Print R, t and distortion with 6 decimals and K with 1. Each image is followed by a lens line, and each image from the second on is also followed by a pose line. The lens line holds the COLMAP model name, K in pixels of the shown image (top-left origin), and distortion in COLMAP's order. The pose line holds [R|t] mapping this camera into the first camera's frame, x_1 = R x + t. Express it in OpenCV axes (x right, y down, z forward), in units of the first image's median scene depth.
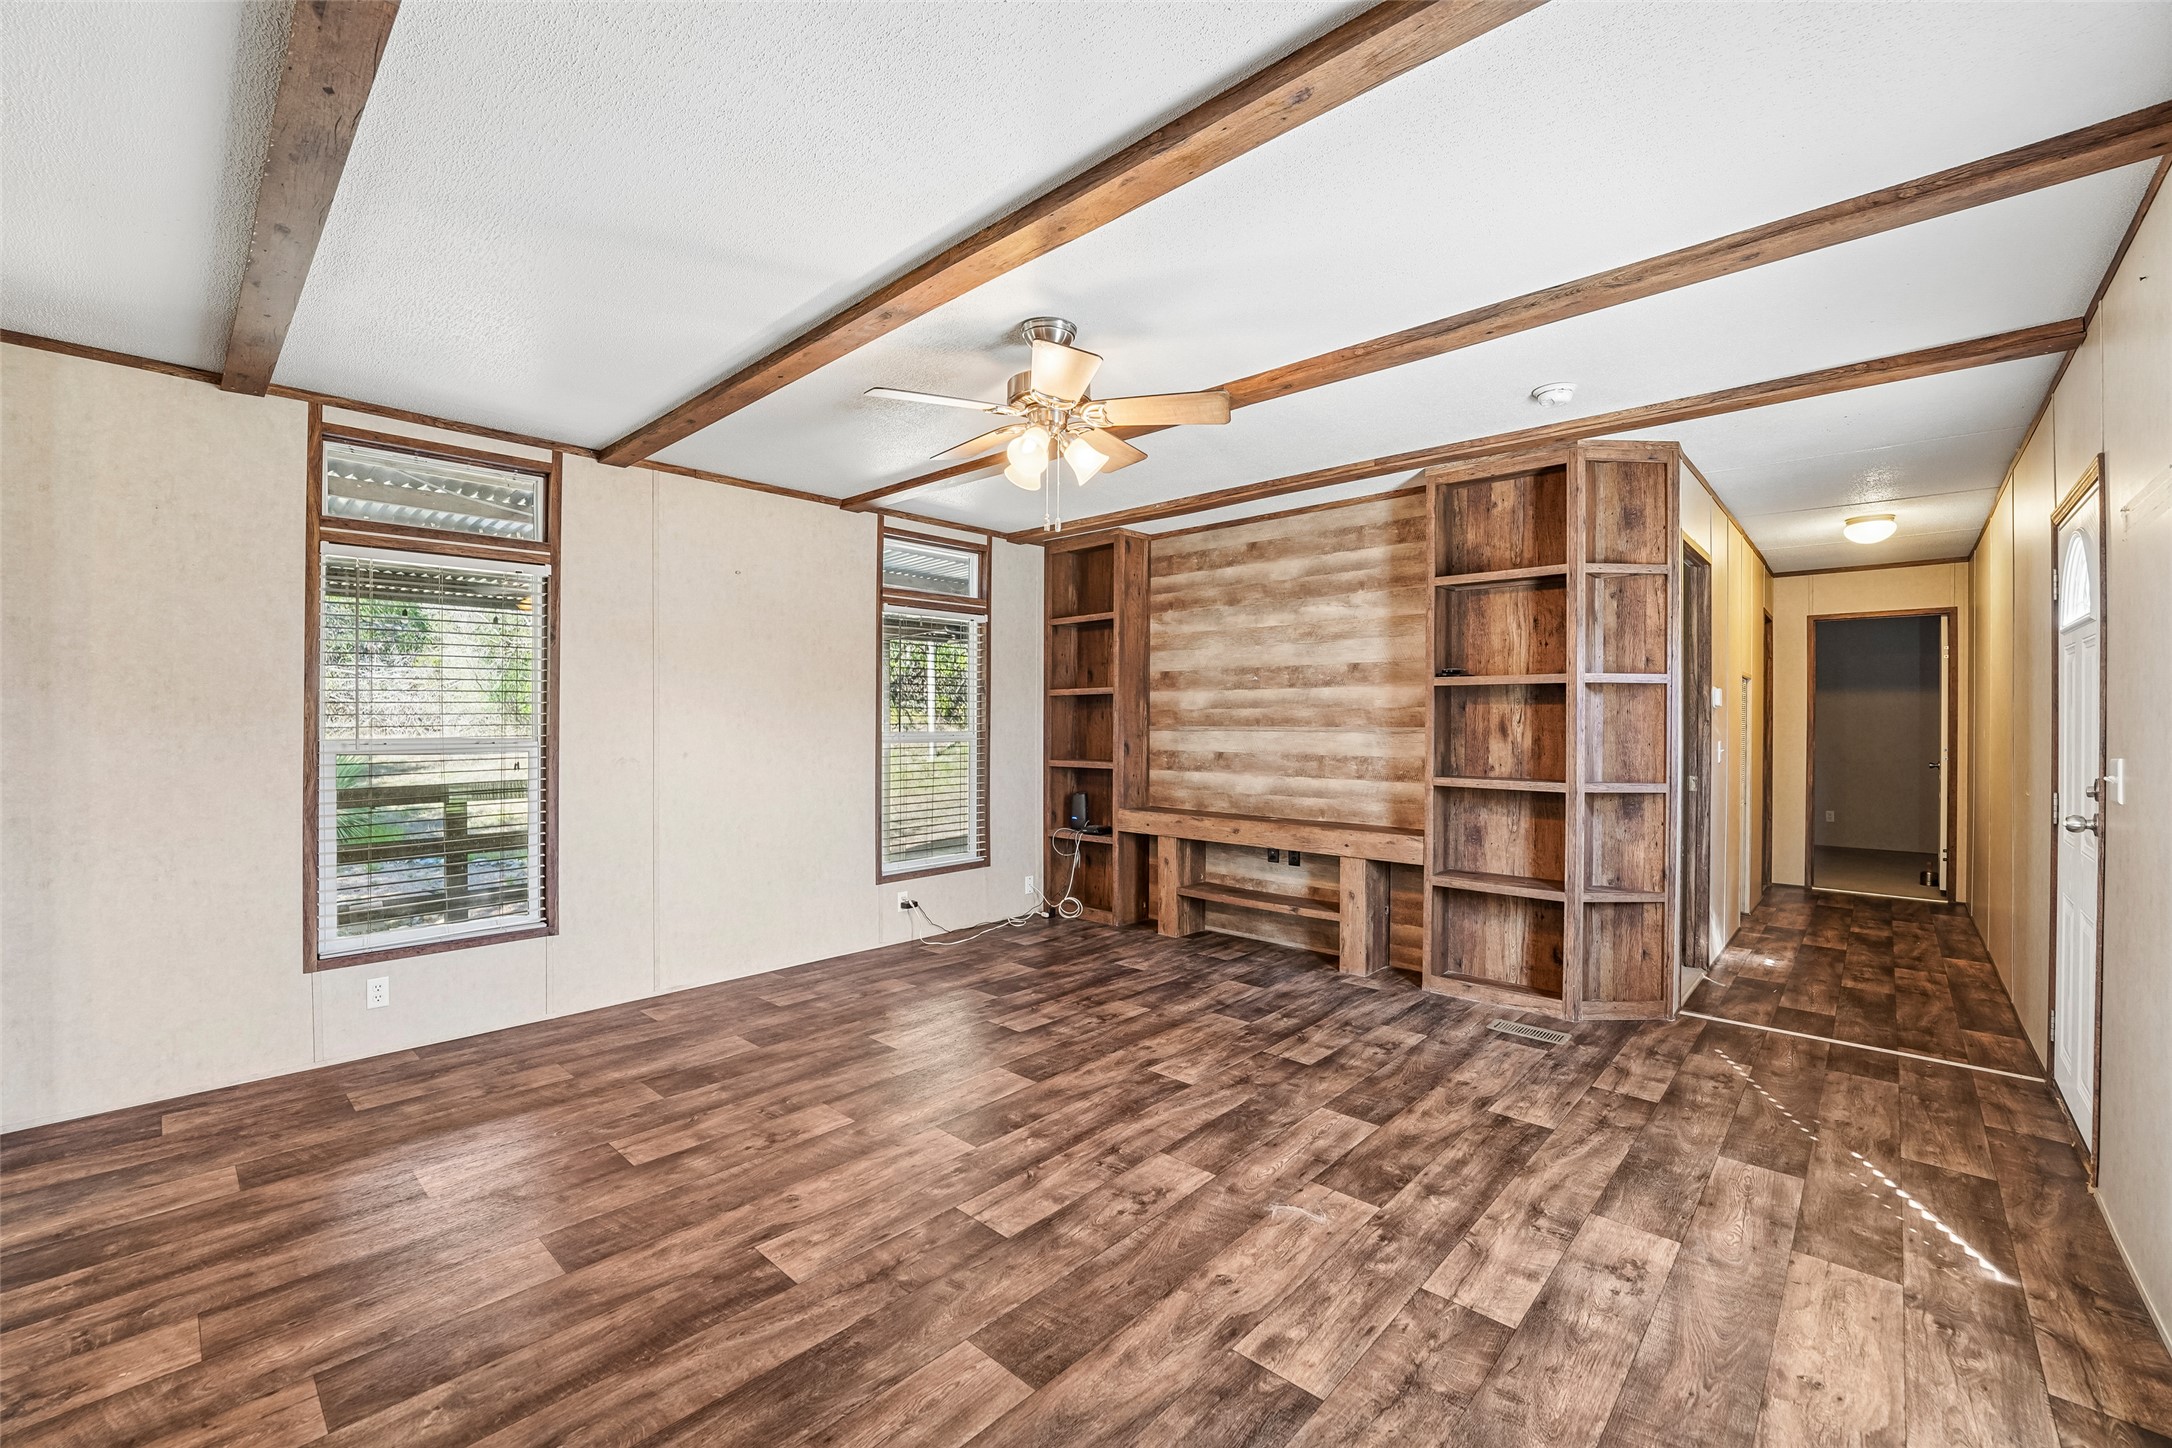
lens RADIAL K [[882.1, 0, 1076.4], [0, 882.1, 716.2], [0, 0, 1]] dist [-0.026090, 0.001505]
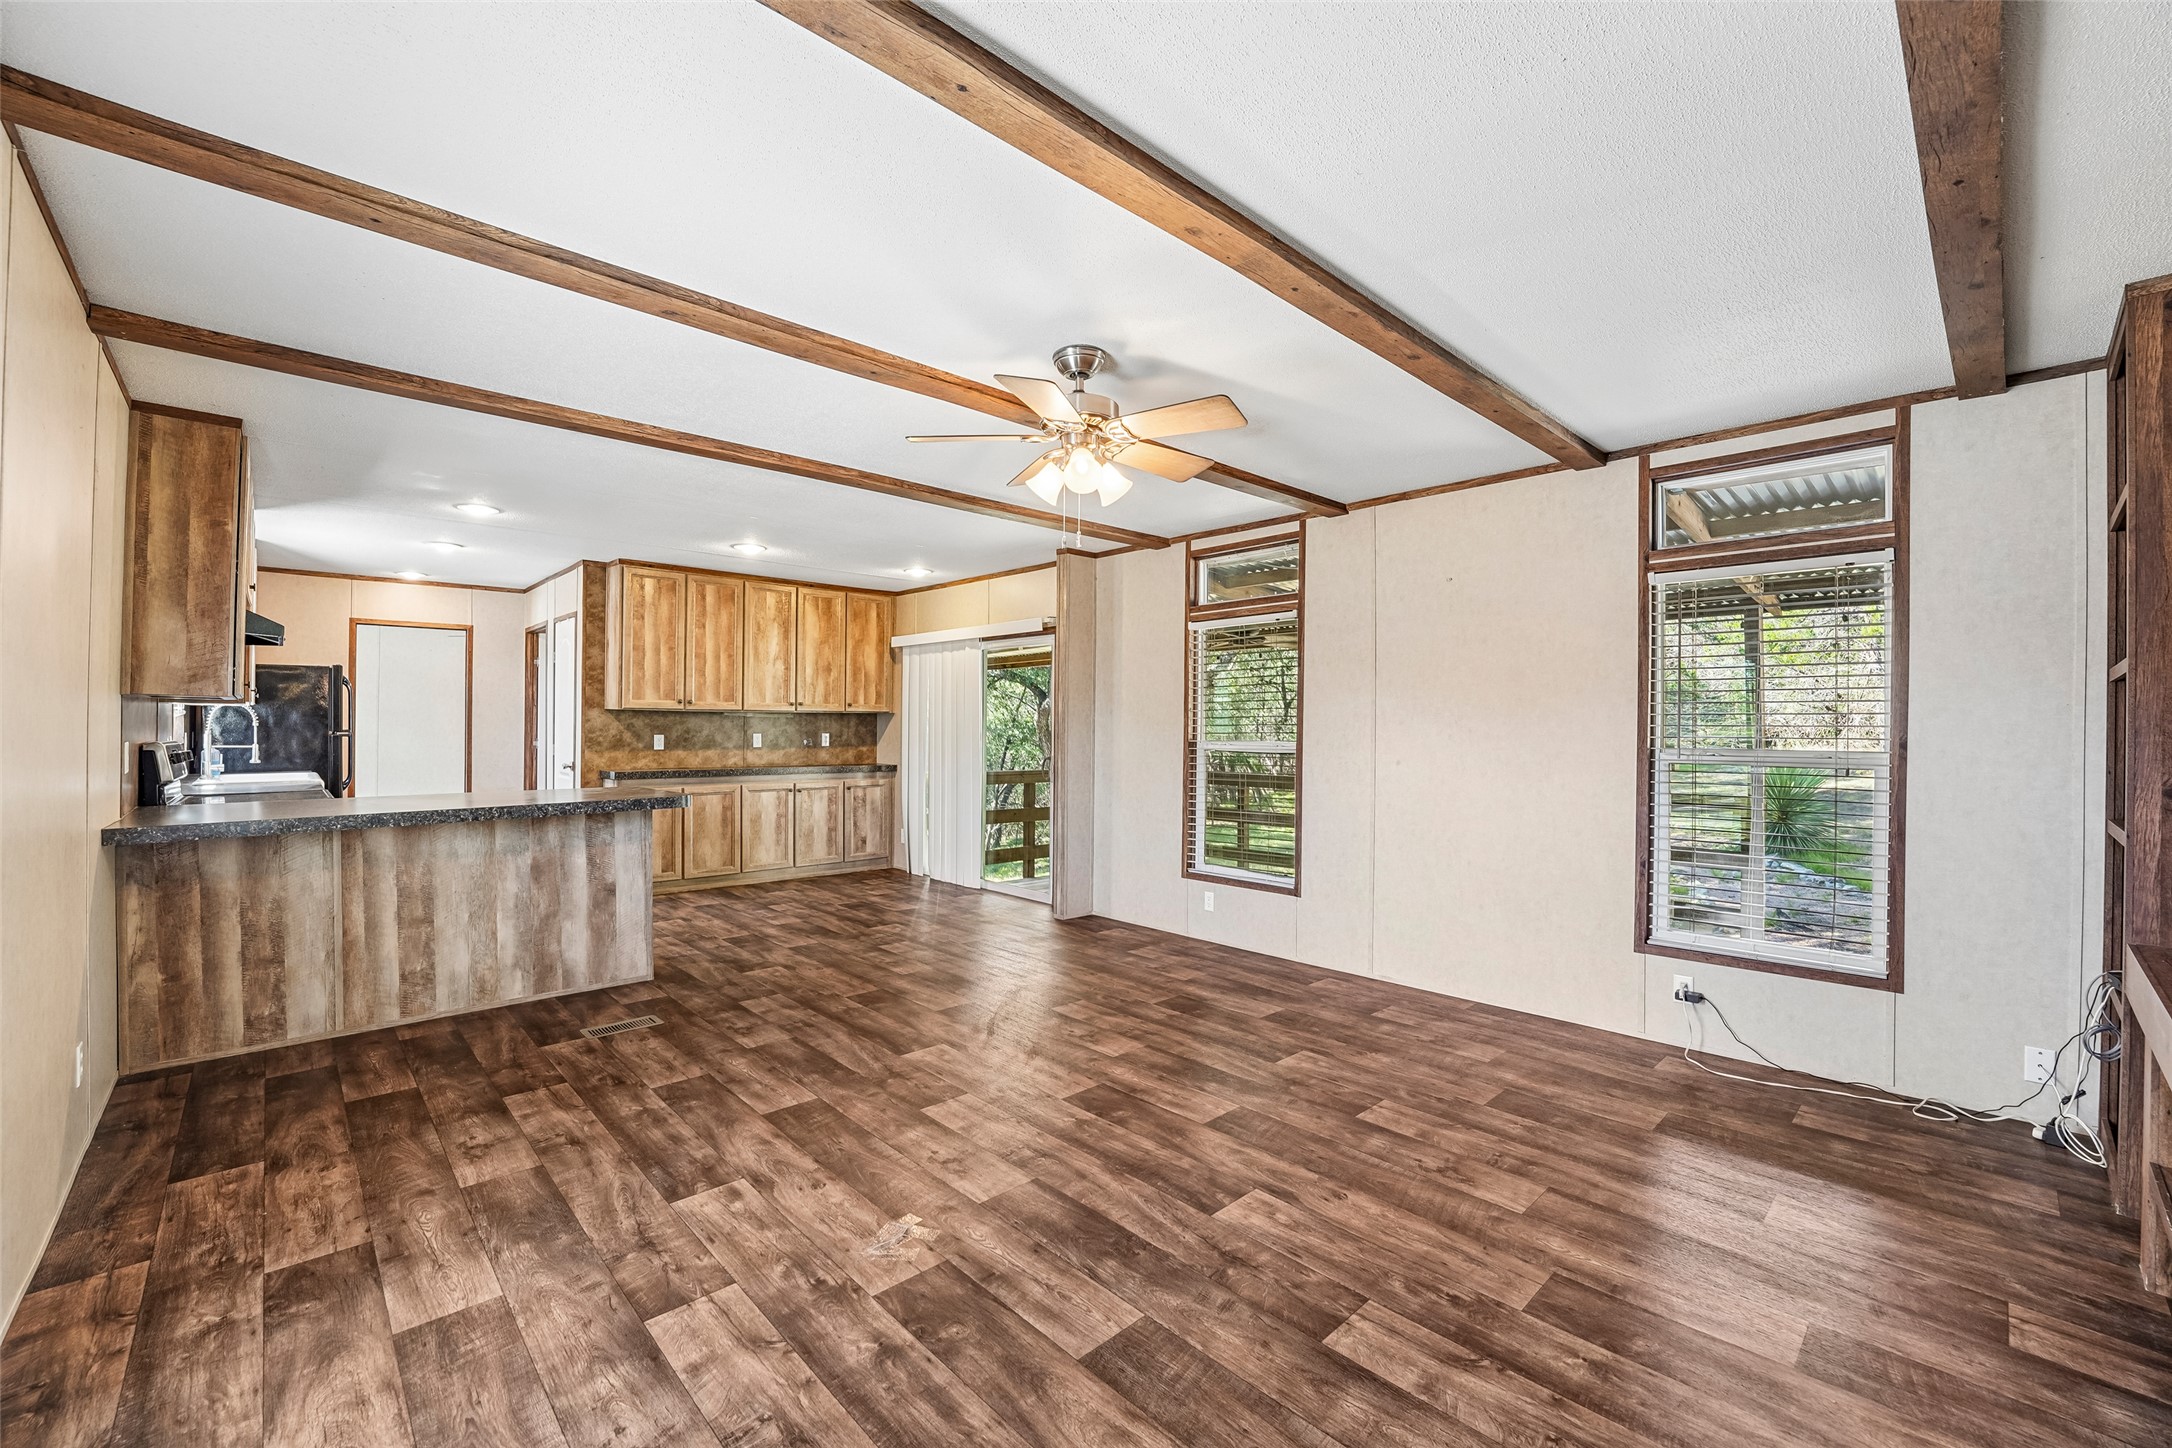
lens RADIAL K [[882.1, 0, 1078.7], [0, 882.1, 732.3], [0, 0, 1]] dist [-0.026090, 0.001505]
pose [[-0.065275, 0.002092, -0.997865, 0.609795], [-0.001467, 0.999997, 0.002193, 0.003929], [0.997866, 0.001607, -0.065272, 0.644924]]
